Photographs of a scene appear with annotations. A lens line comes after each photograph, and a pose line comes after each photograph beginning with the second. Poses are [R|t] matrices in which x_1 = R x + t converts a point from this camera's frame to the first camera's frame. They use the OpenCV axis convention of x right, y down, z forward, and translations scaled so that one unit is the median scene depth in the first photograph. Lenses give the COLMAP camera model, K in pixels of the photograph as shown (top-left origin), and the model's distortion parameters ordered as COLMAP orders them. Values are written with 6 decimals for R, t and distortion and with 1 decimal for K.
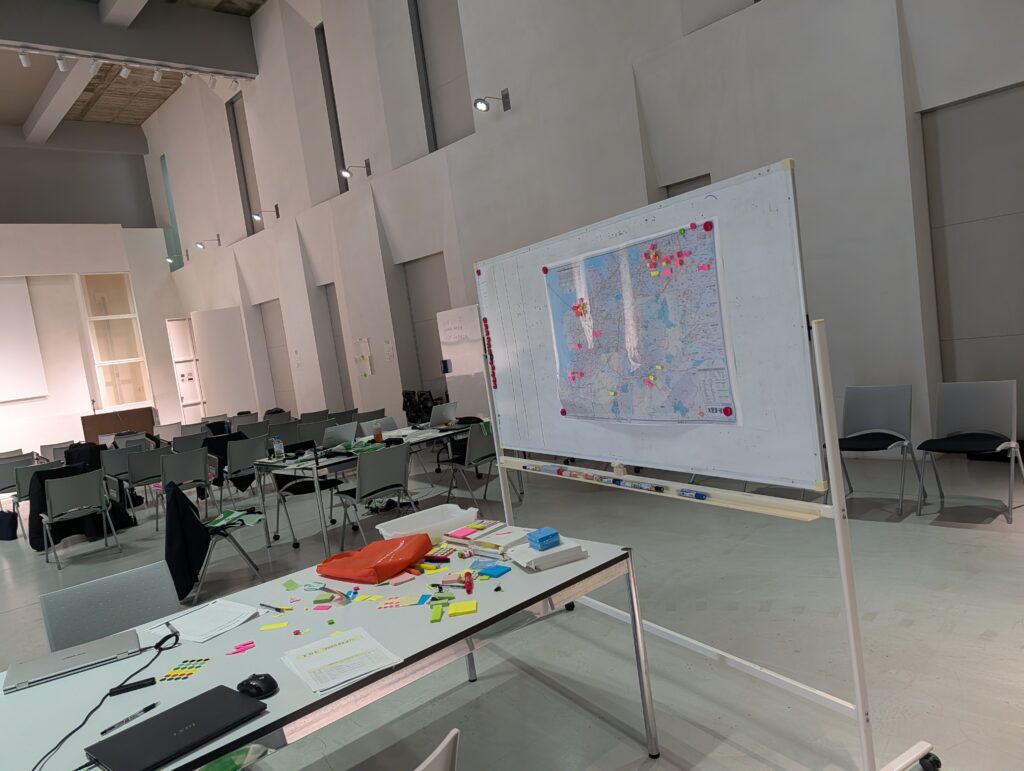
lens RADIAL K [[730.8, 0, 511.2], [0, 730.8, 392.7], [0, 0, 1]] dist [-0.006960, -0.000690]
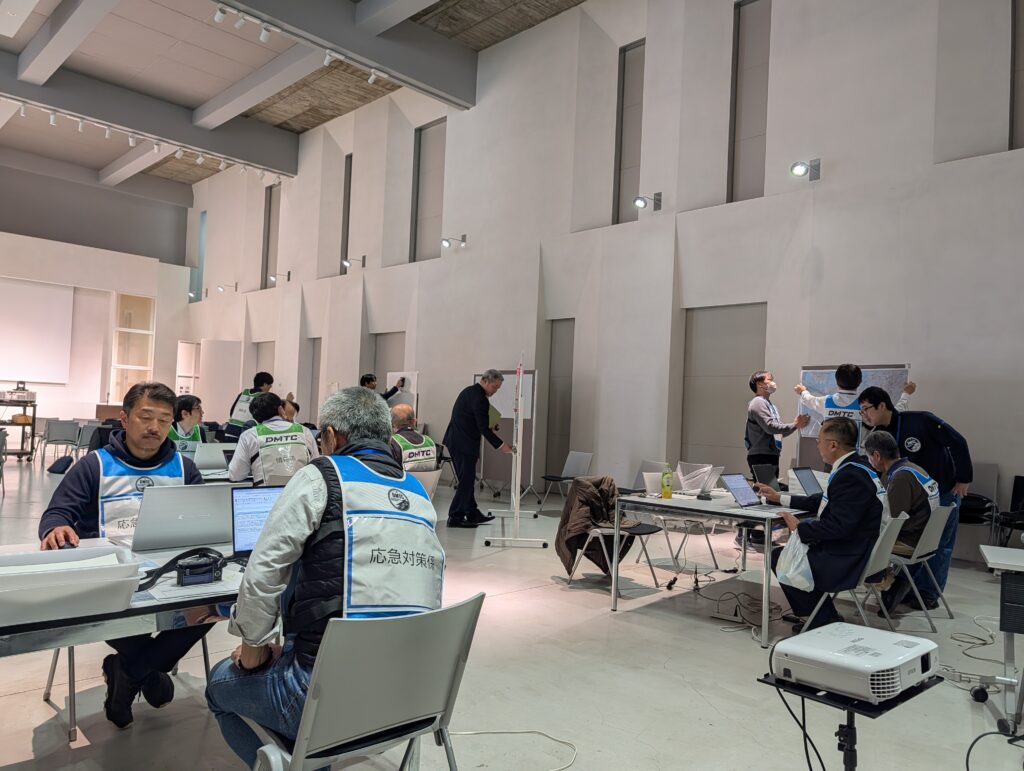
lens RADIAL K [[730.8, 0, 517.5], [0, 730.8, 388.4], [0, 0, 1]] dist [-0.006960, -0.000690]
pose [[0.982738, 0.180012, 0.042693, 0.056139], [-0.173735, 0.977275, -0.121450, 0.031396], [-0.063585, 0.111936, 0.991679, -0.275012]]
